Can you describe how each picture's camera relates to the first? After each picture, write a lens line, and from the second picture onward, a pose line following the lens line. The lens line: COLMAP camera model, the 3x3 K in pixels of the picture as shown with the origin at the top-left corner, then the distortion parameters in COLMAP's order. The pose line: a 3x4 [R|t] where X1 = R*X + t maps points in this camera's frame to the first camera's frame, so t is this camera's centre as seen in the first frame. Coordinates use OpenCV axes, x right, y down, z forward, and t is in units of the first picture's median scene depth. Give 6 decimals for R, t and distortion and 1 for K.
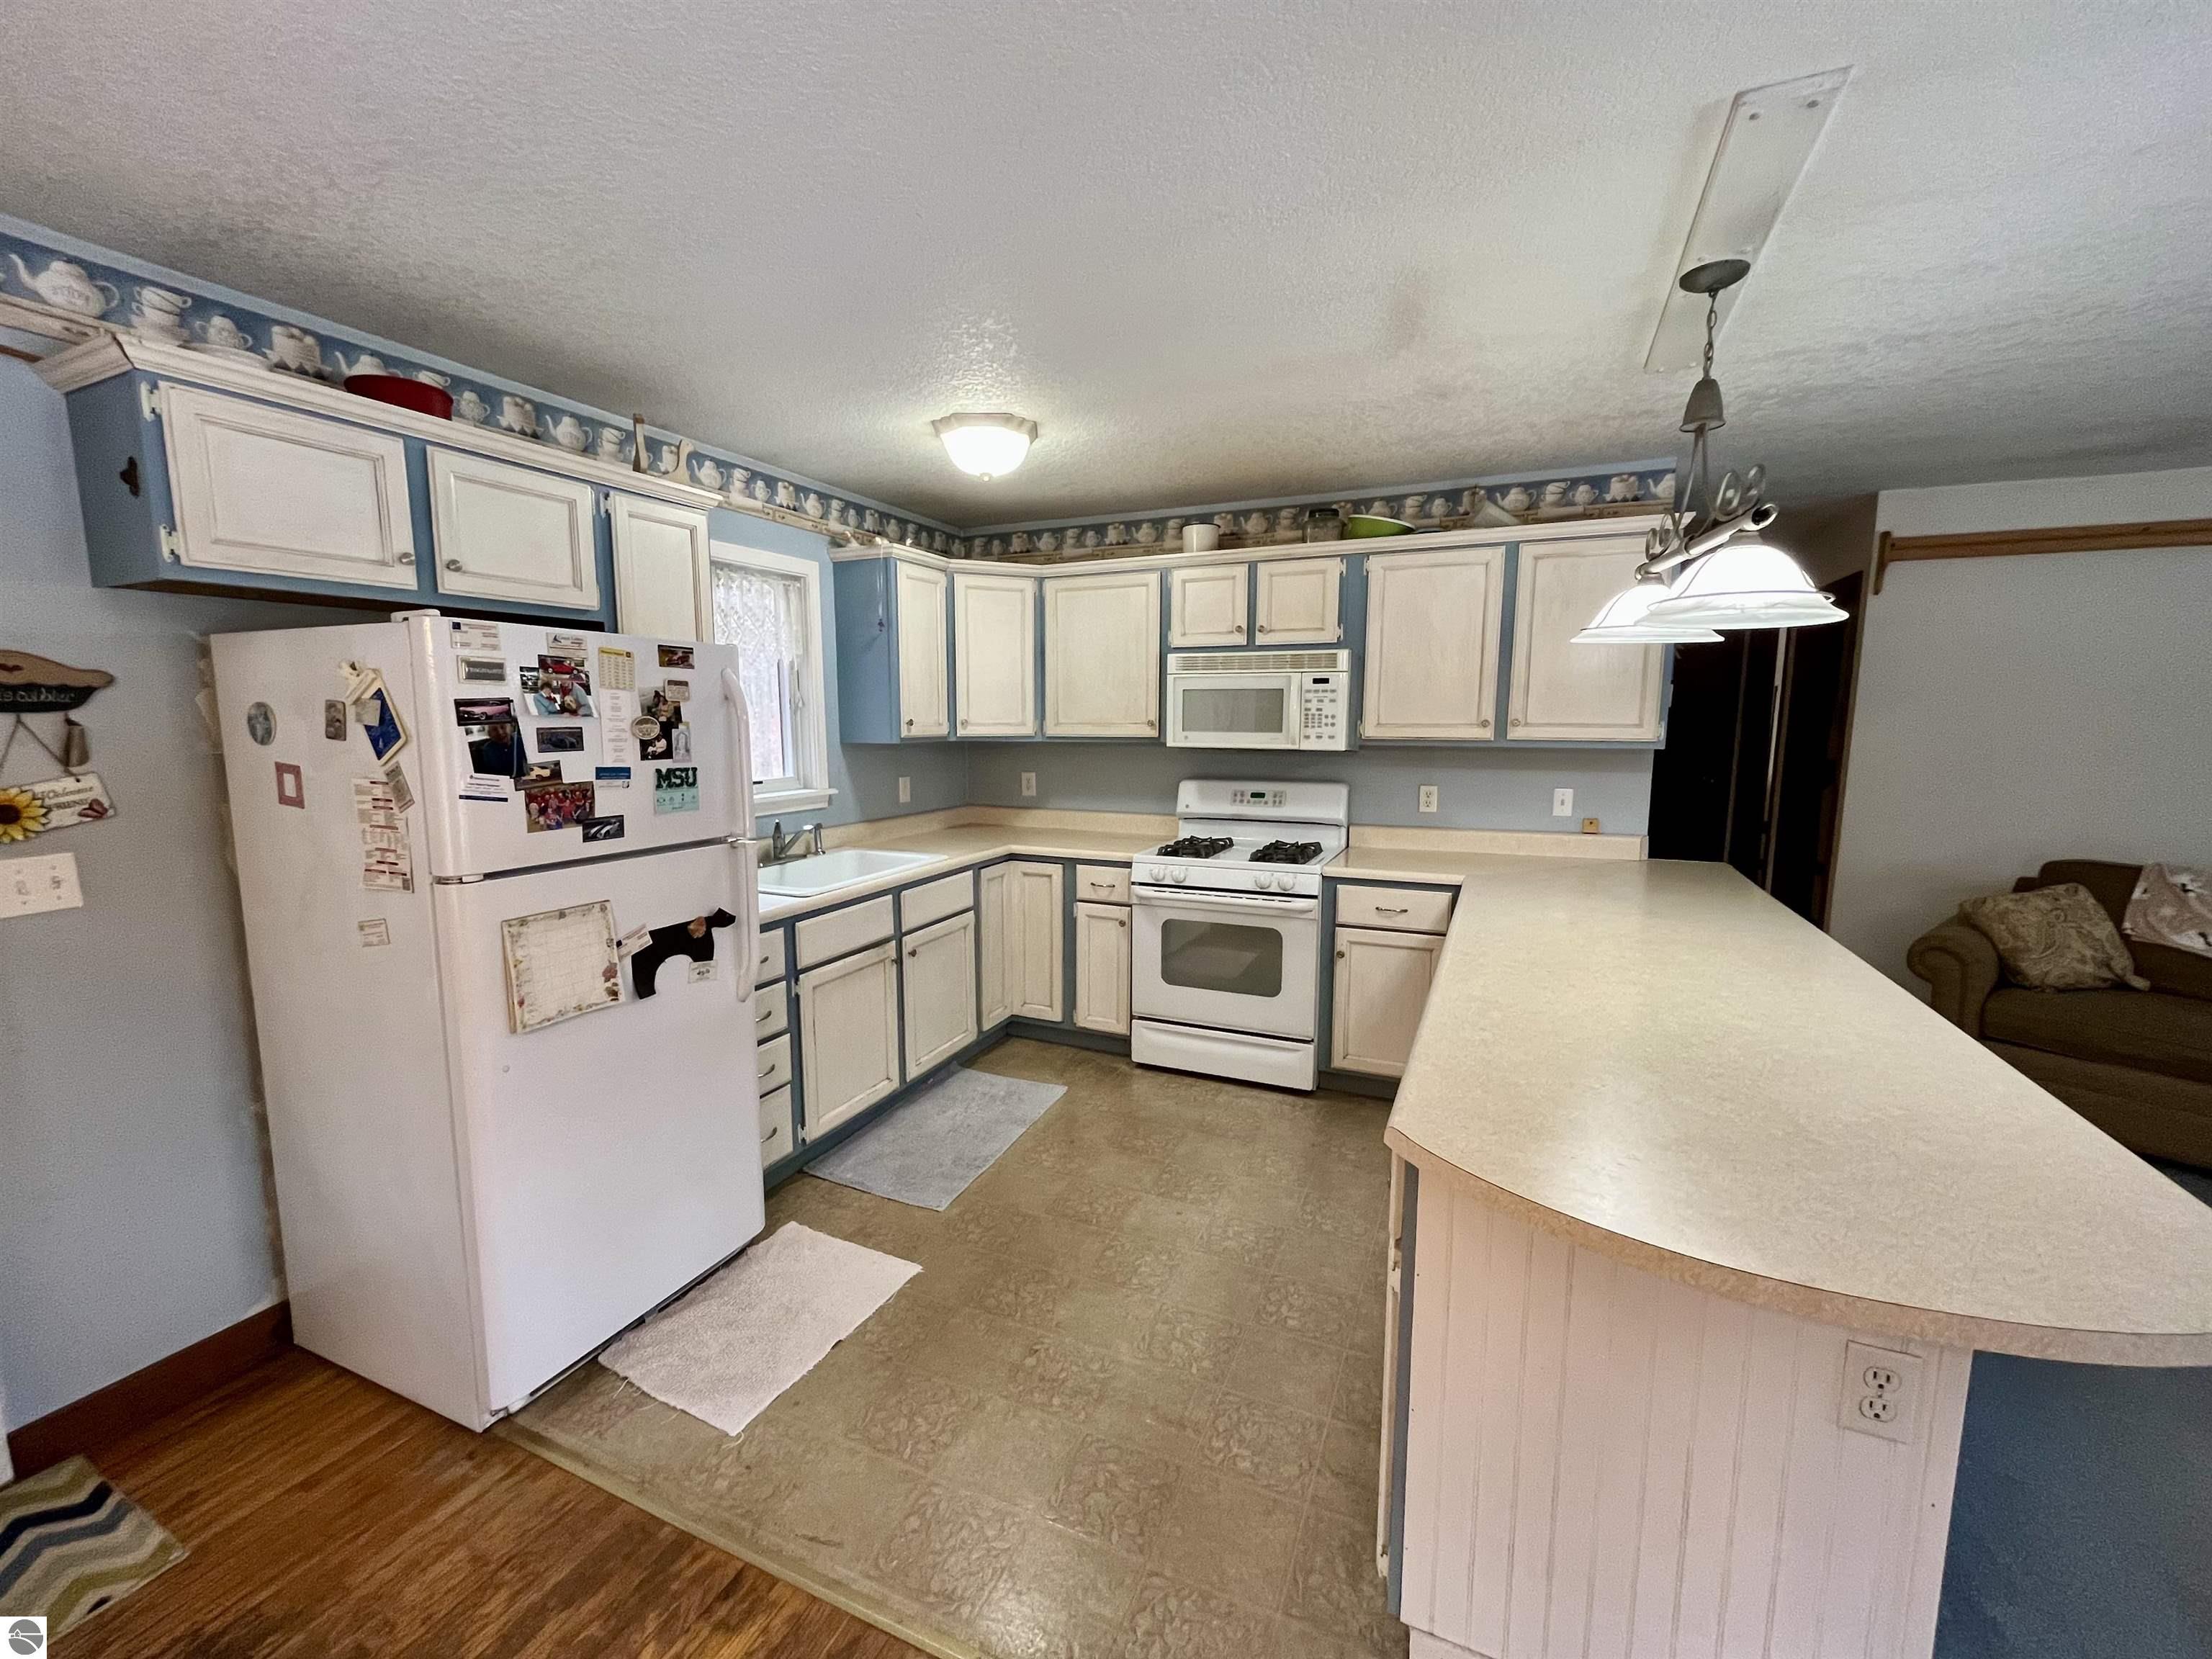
lens RADIAL K [[896.5, 0, 1098.3], [0, 896.5, 832.3], [0, 0, 1]] dist [-0.004194, -0.000139]
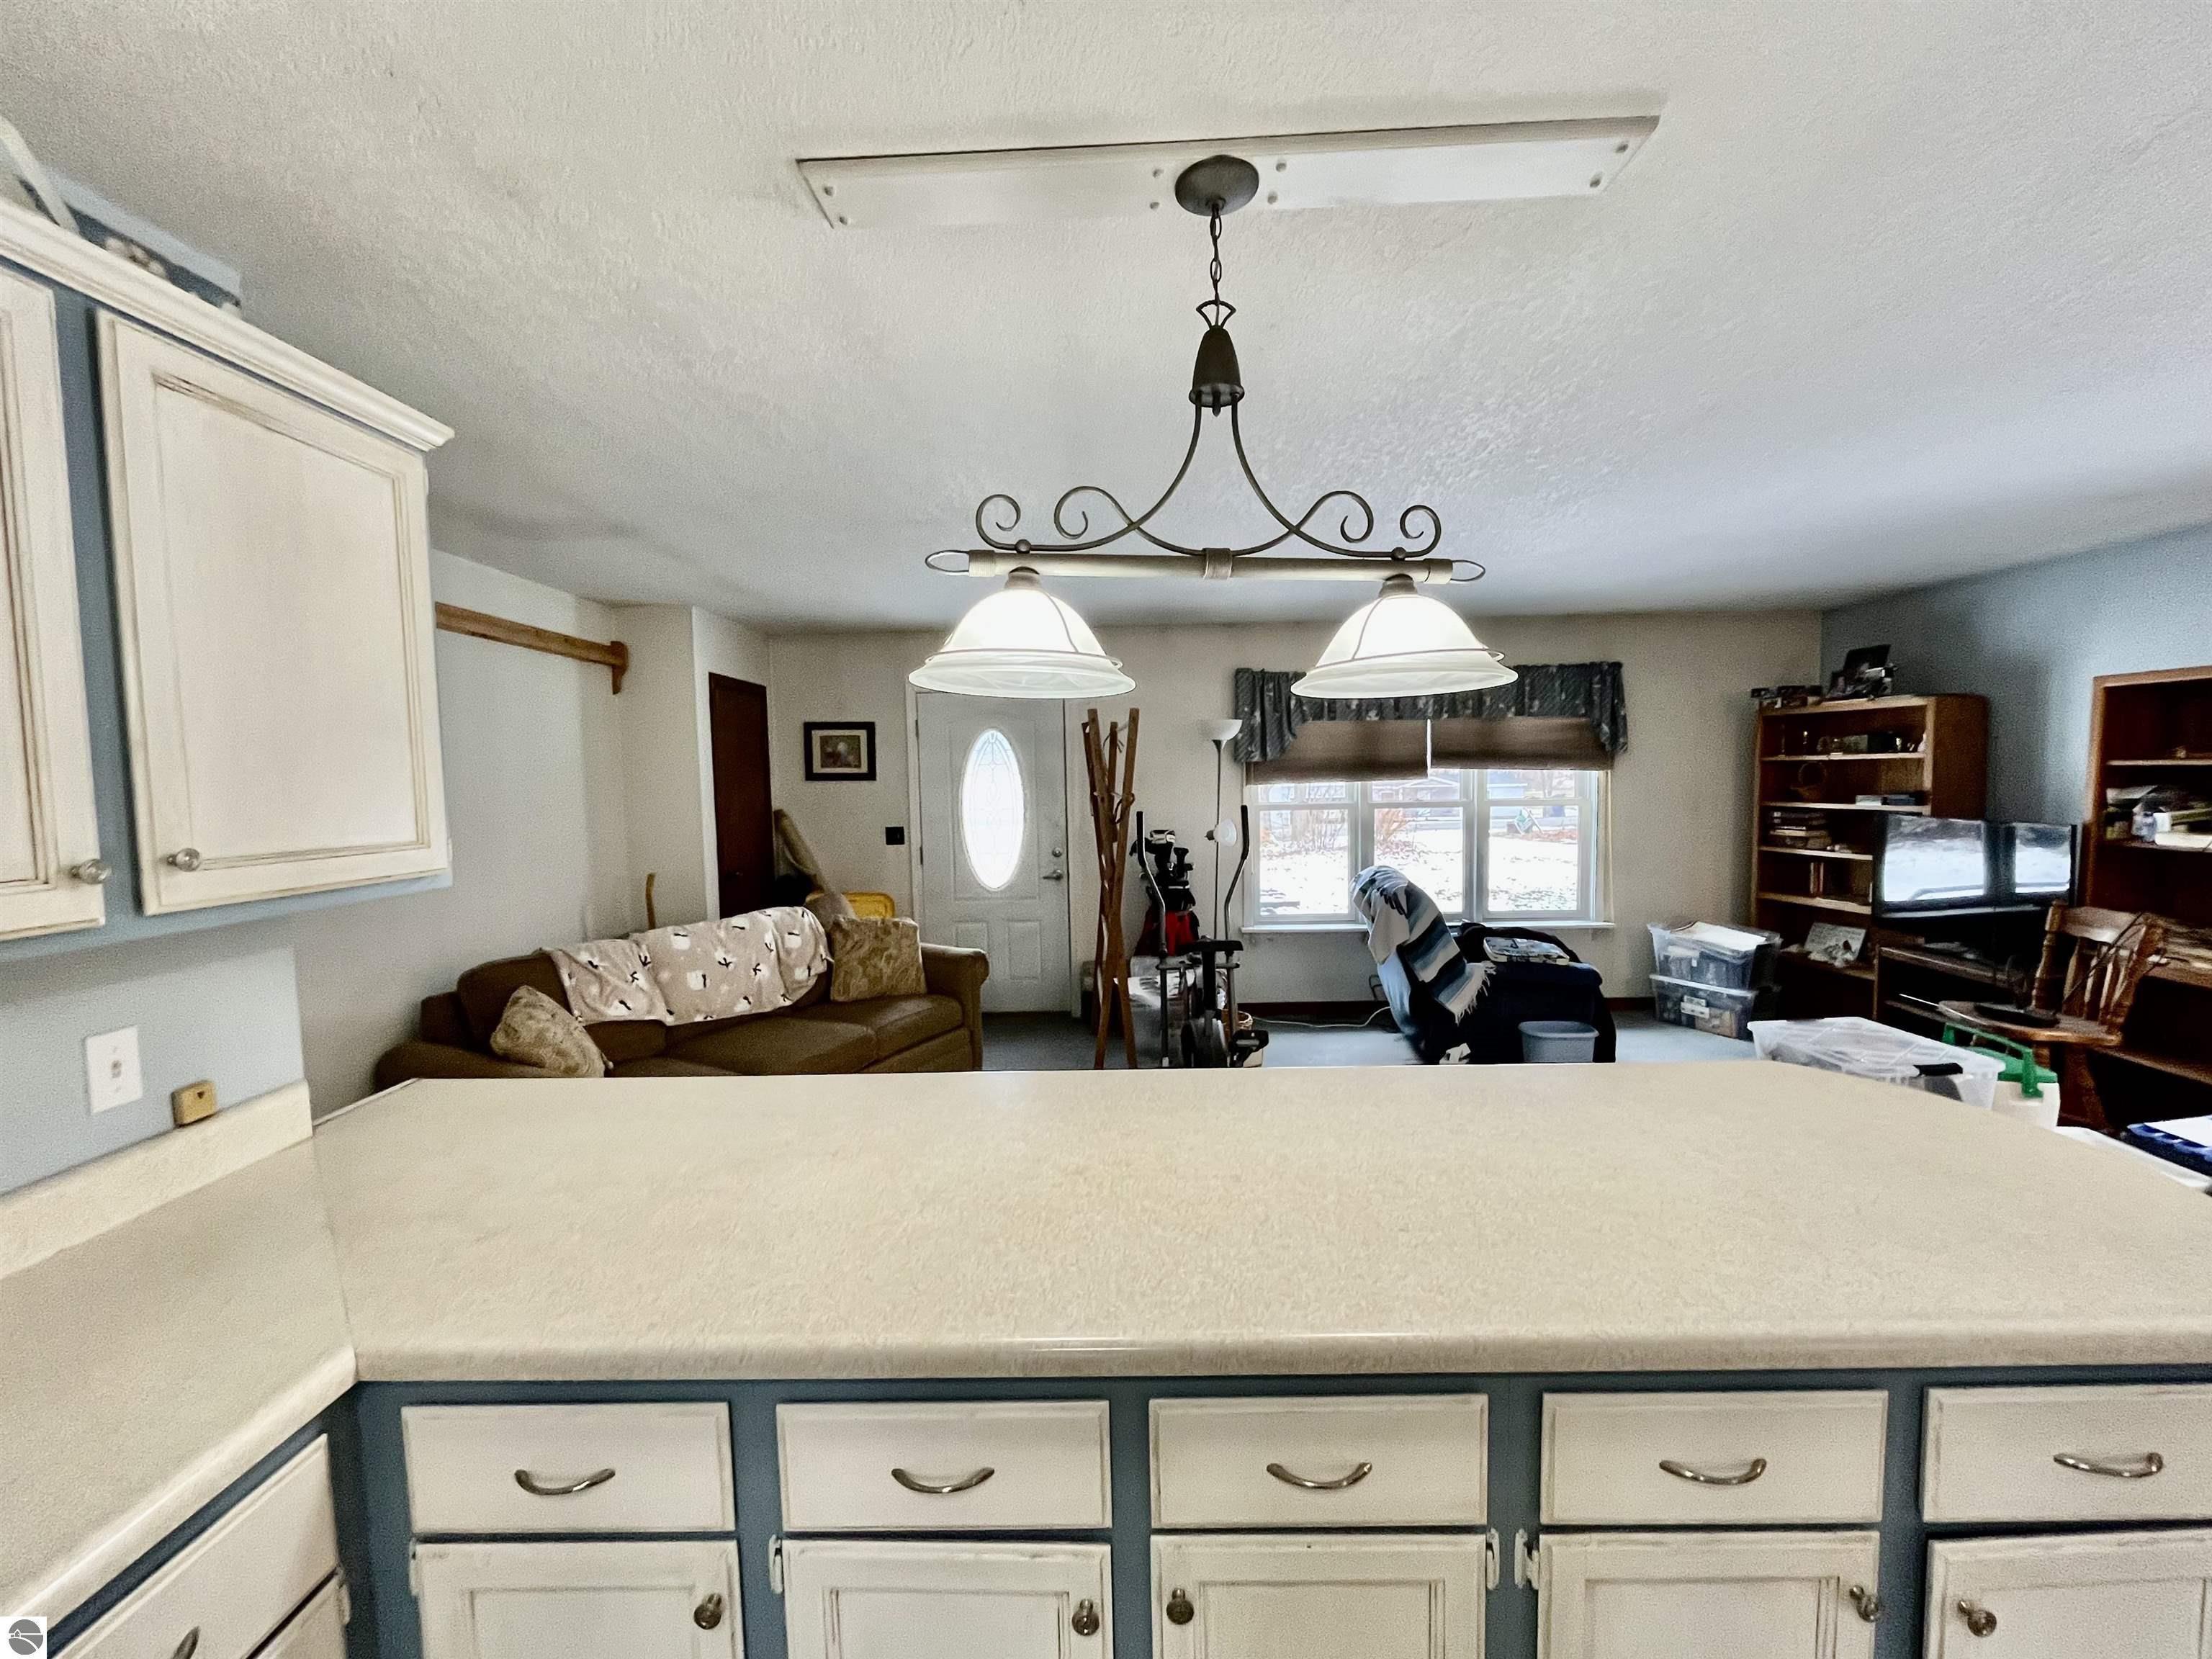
lens RADIAL K [[896.5, 0, 1095.9], [0, 896.5, 835.8], [0, 0, 1]] dist [-0.004194, -0.000139]
pose [[-0.397648, -0.052790, 0.916018, 0.034486], [0.141545, 0.982863, 0.118087, -0.148094], [-0.906554, 0.176615, -0.383362, 0.982906]]
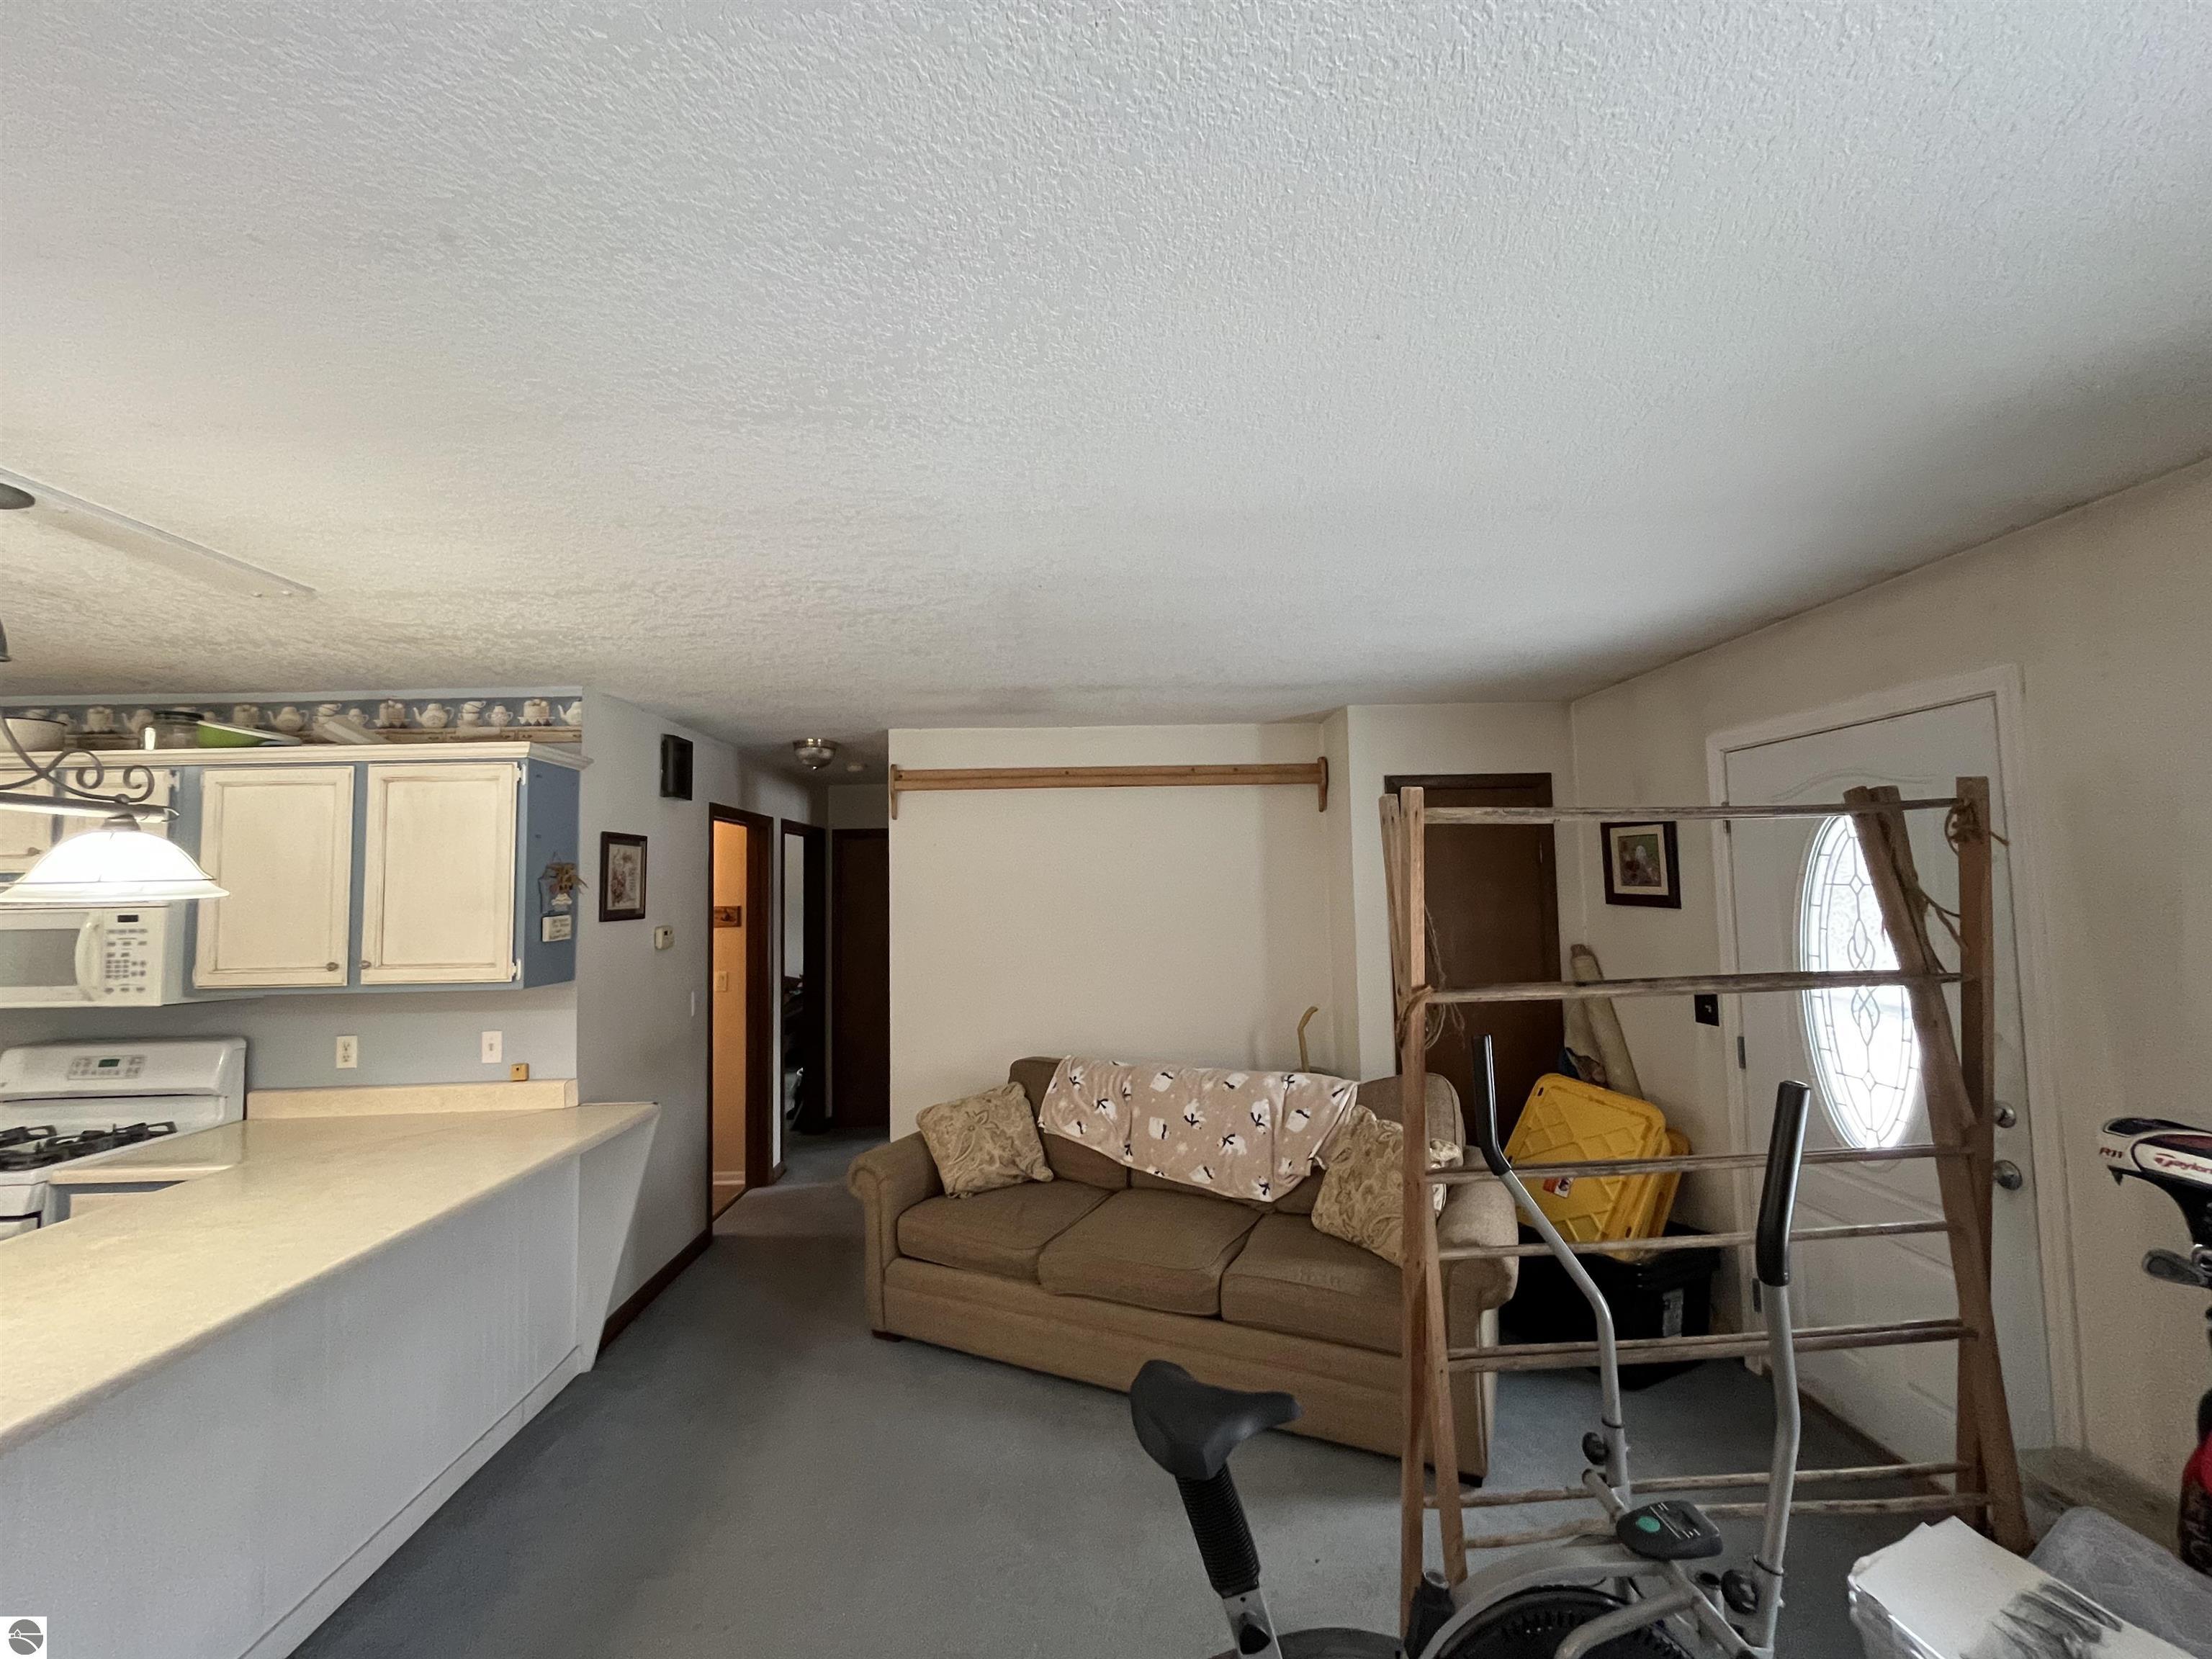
lens RADIAL K [[896.5, 0, 1097.2], [0, 896.5, 832.4], [0, 0, 1]] dist [-0.004194, -0.000139]
pose [[0.899875, 0.010644, 0.436019, 0.869553], [0.077091, 0.980080, -0.183029, -0.043321], [-0.429281, 0.198317, 0.881129, -0.098929]]
